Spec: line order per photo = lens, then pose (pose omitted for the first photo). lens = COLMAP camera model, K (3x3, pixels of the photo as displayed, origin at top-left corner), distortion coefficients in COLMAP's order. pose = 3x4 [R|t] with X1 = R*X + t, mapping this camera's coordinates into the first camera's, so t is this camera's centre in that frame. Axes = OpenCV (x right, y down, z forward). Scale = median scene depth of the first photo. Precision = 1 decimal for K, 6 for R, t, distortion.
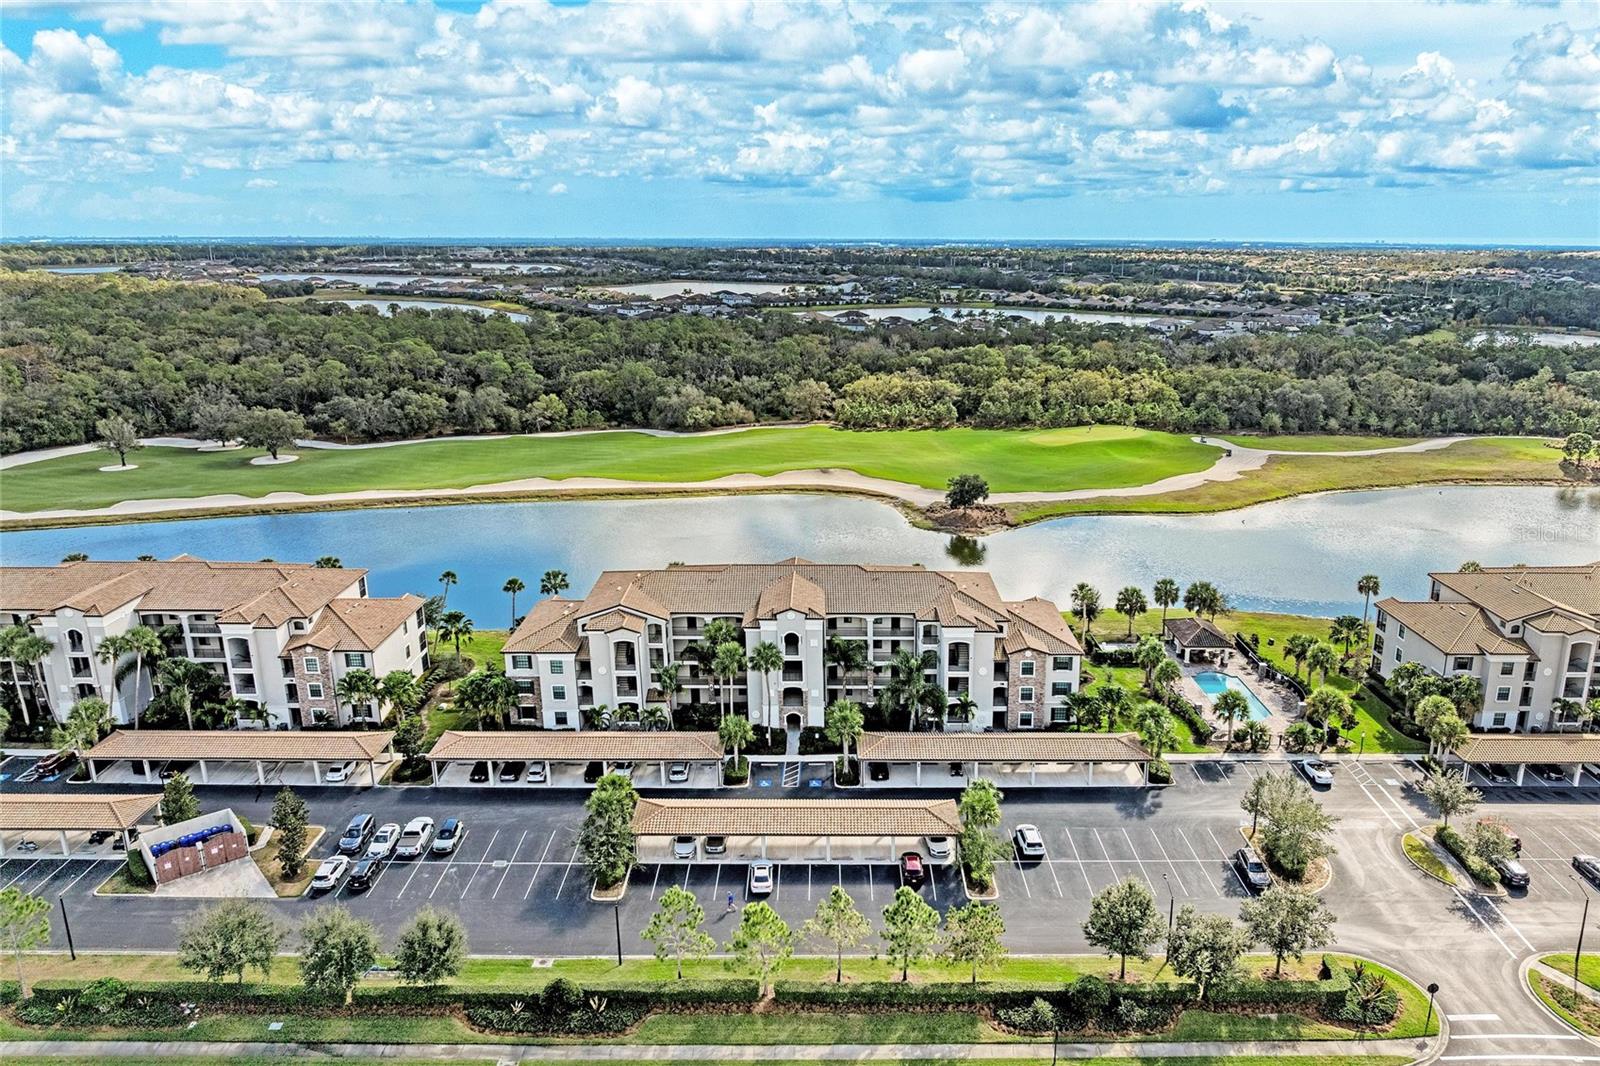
lens RADIAL K [[1118.4, 0, 801.9], [0, 1118.4, 533.3], [0, 0, 1]] dist [-0.031528, 0.020901]
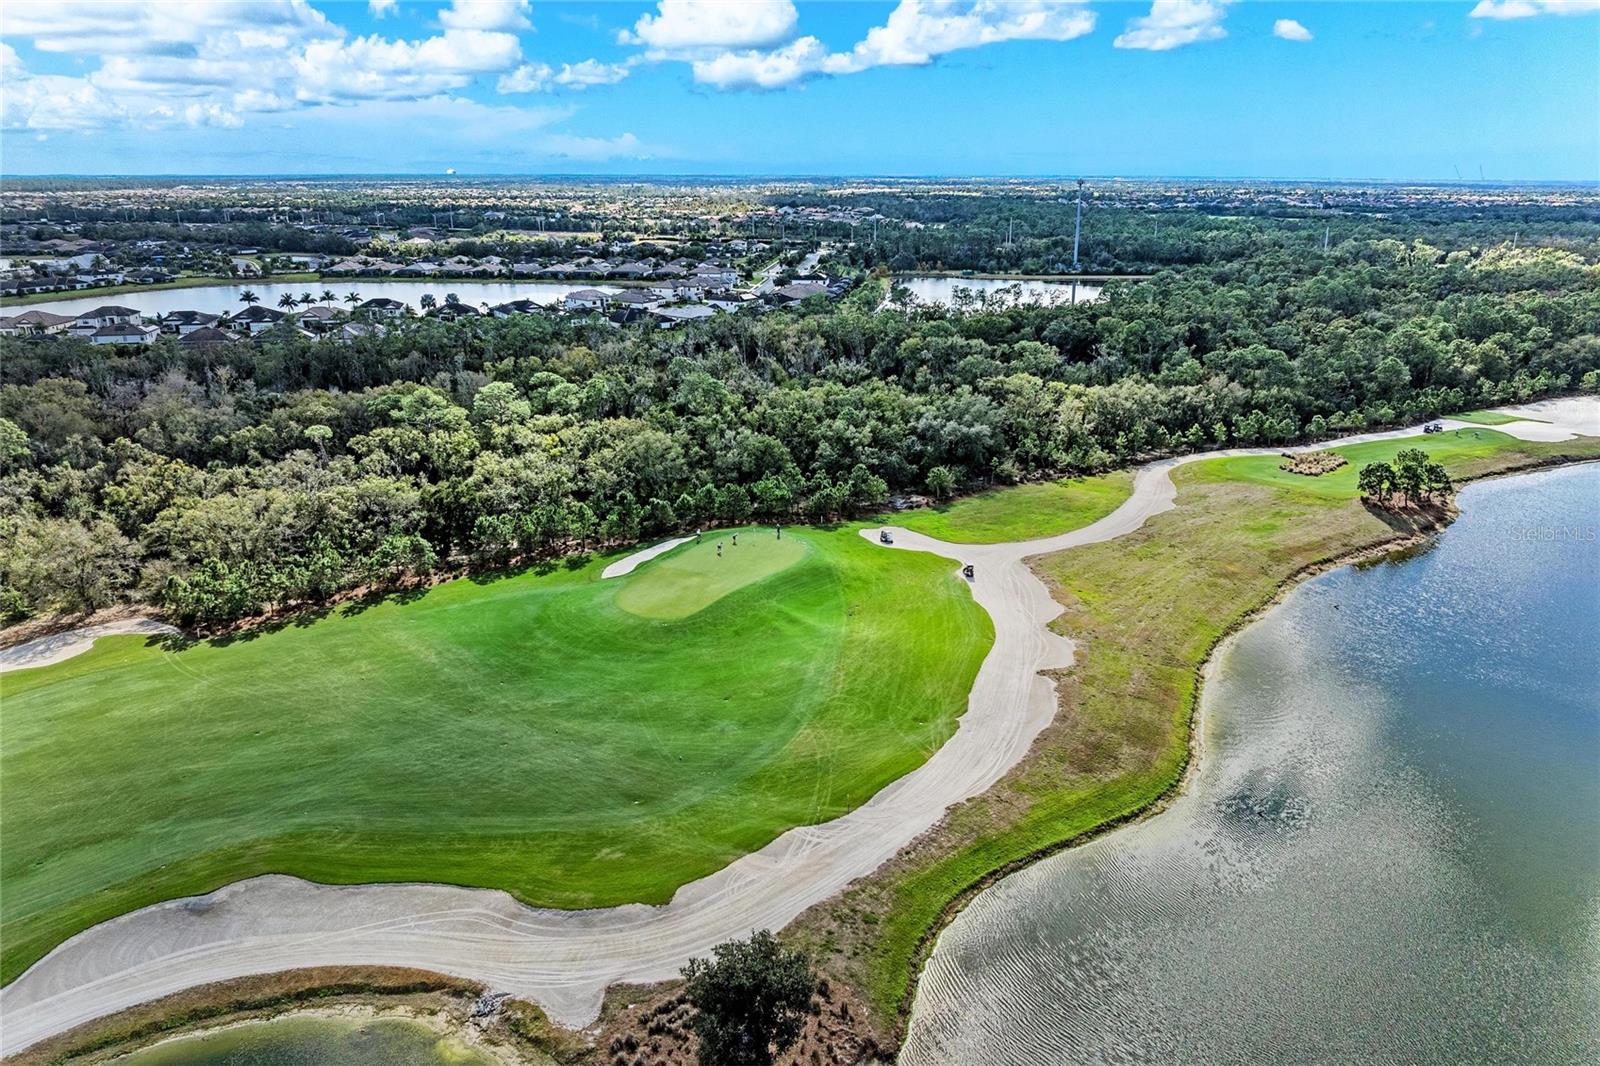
lens RADIAL K [[1118.4, 0, 799.9], [0, 1118.4, 530.4], [0, 0, 1]] dist [-0.031528, 0.020901]
pose [[0.820325, -0.176004, 0.544141, 0.002686], [0.151591, 0.984350, 0.089857, -0.057848], [-0.551440, 0.008775, 0.834168, 0.213049]]
